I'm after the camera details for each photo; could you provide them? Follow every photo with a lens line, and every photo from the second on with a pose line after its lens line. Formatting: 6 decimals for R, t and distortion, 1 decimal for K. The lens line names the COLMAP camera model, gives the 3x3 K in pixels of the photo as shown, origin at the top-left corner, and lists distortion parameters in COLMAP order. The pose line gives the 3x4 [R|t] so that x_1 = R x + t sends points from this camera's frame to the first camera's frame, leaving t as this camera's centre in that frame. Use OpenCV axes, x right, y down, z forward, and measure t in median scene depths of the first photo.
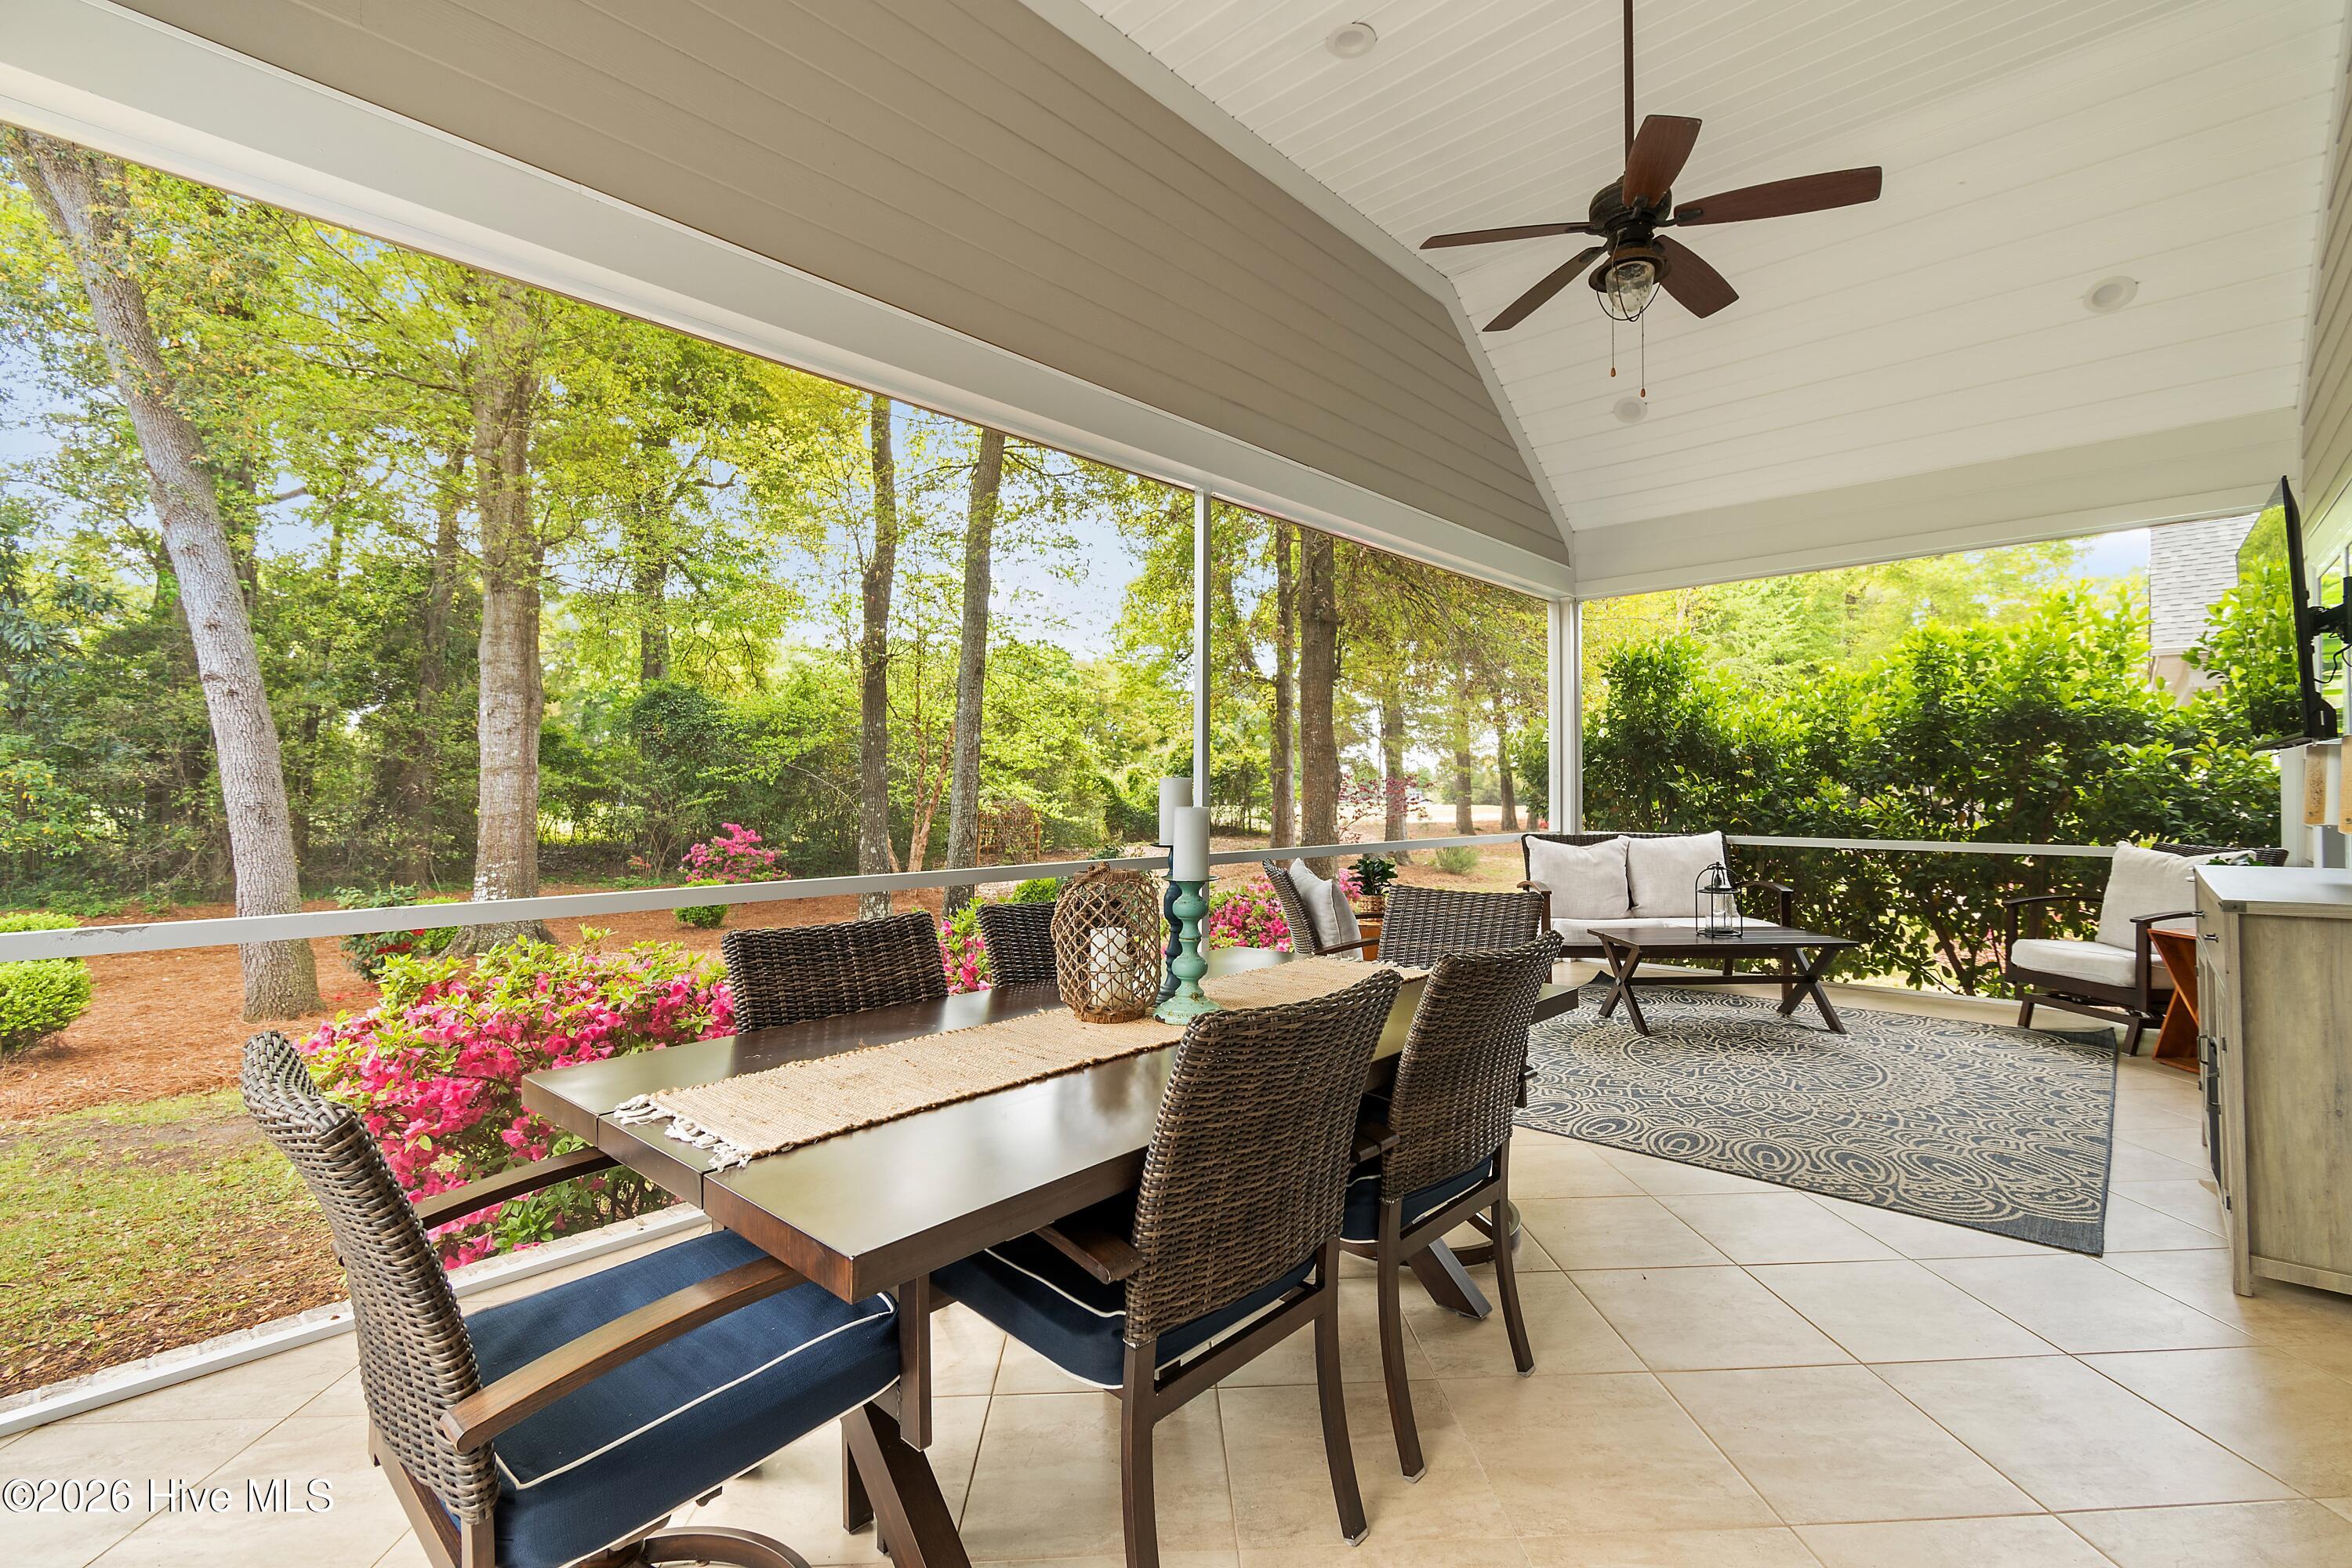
lens RADIAL K [[1039.1, 0, 1180.9], [0, 1039.1, 780.5], [0, 0, 1]] dist [-0.001497, 0.000047]
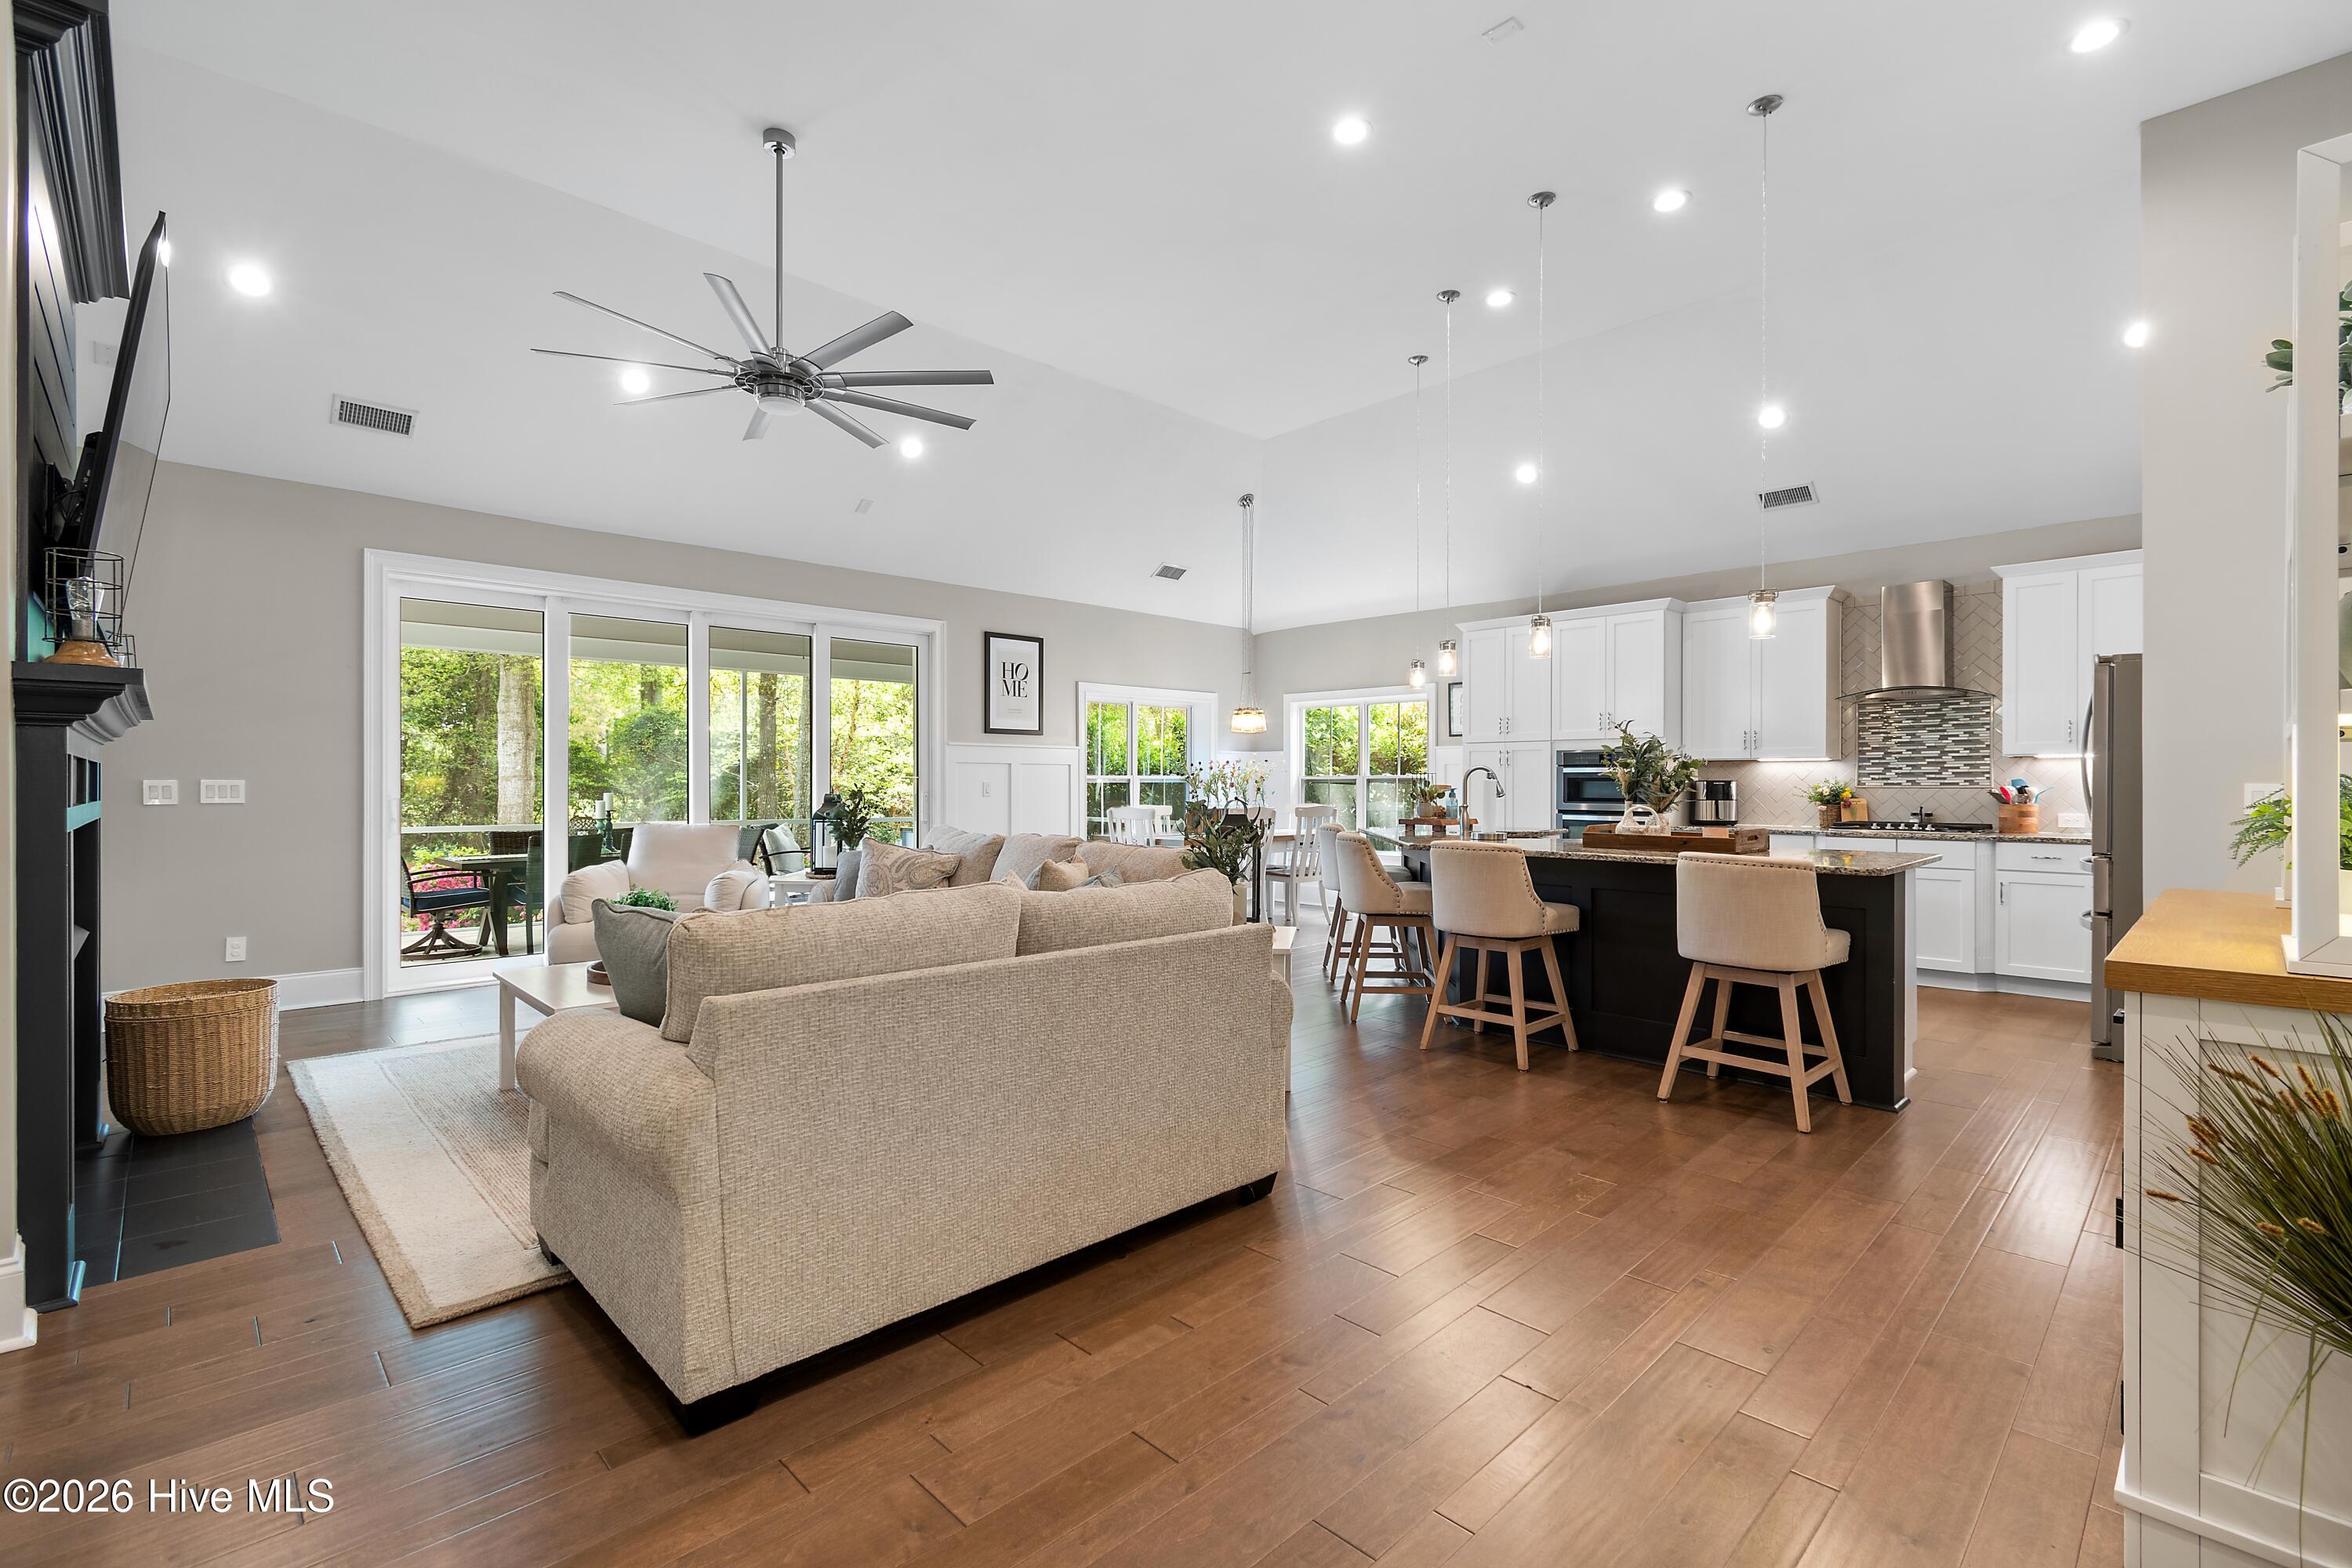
lens RADIAL K [[1039.1, 0, 1178.4], [0, 1039.1, 787.6], [0, 0, 1]] dist [-0.001497, 0.000047]
pose [[0.998249, 0.006246, -0.058818, 0.490988], [-0.005713, 0.999941, 0.009232, -0.015718], [0.058872, -0.008880, 0.998226, -0.570990]]
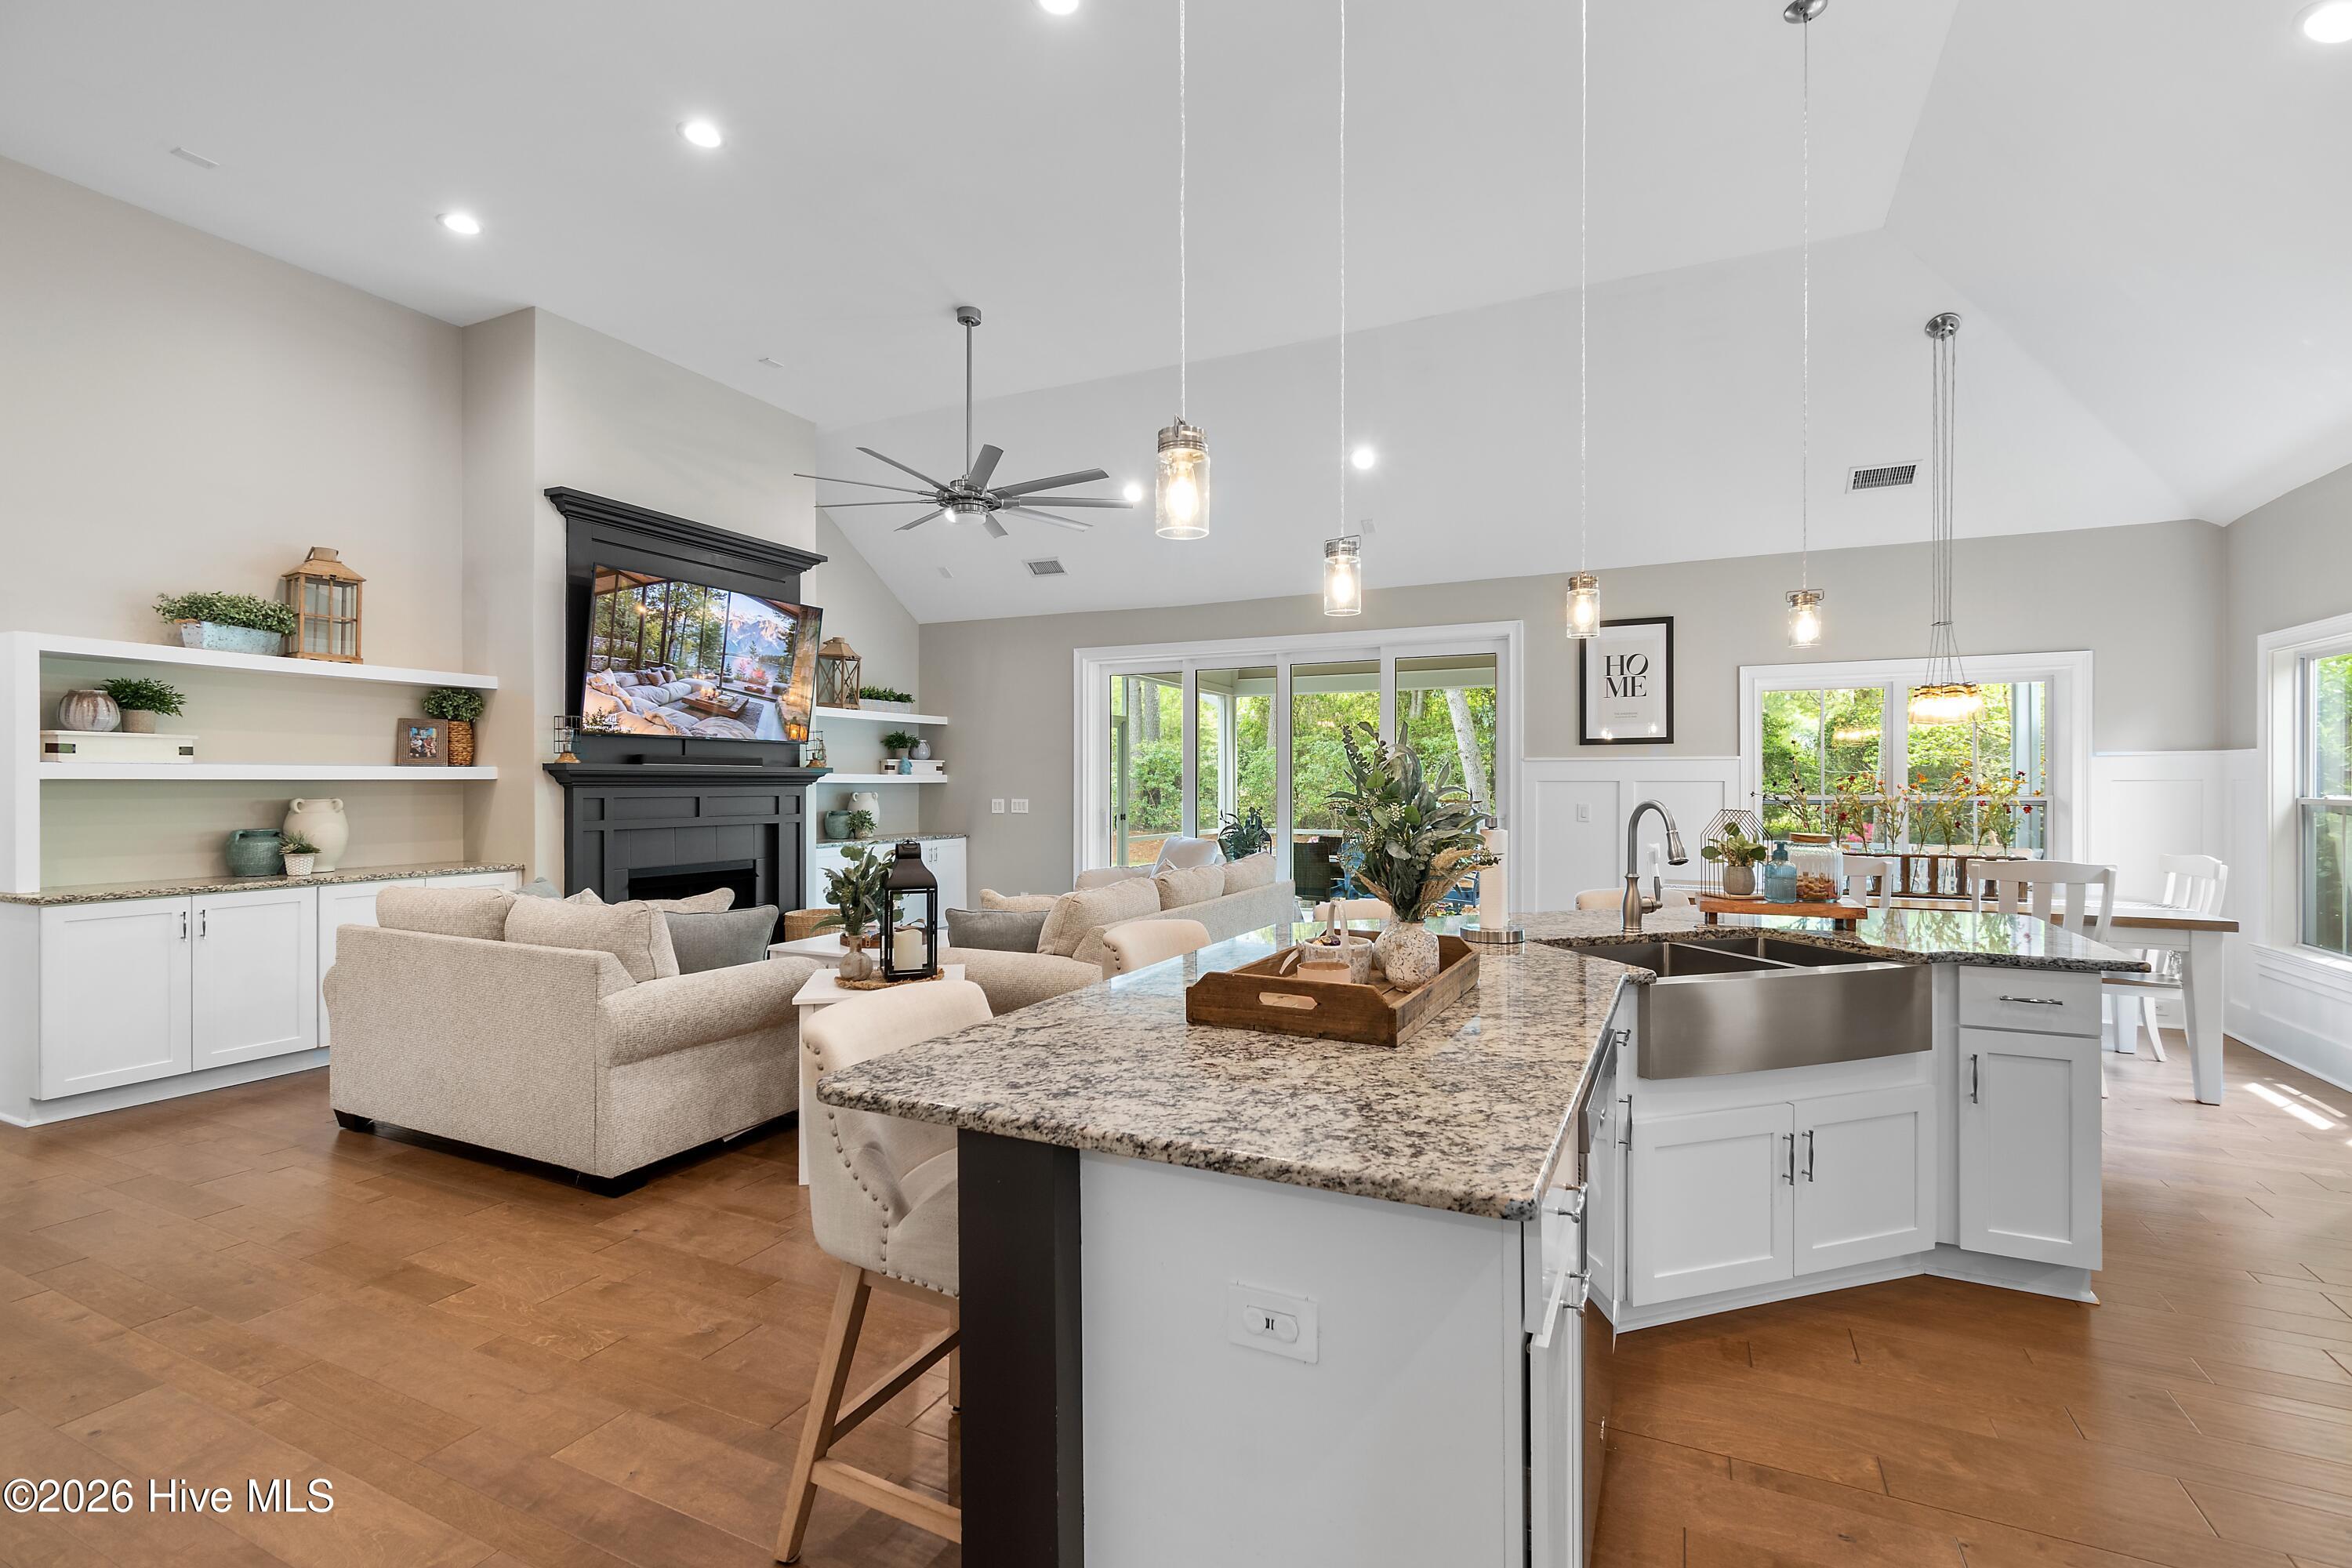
lens RADIAL K [[1039.1, 0, 1187.1], [0, 1039.1, 782.4], [0, 0, 1]] dist [-0.001497, 0.000047]
pose [[0.291884, 0.005614, -0.956437, 1.560074], [0.003170, 0.999972, 0.006837, -0.061063], [0.956448, -0.005028, 0.291858, 0.484480]]
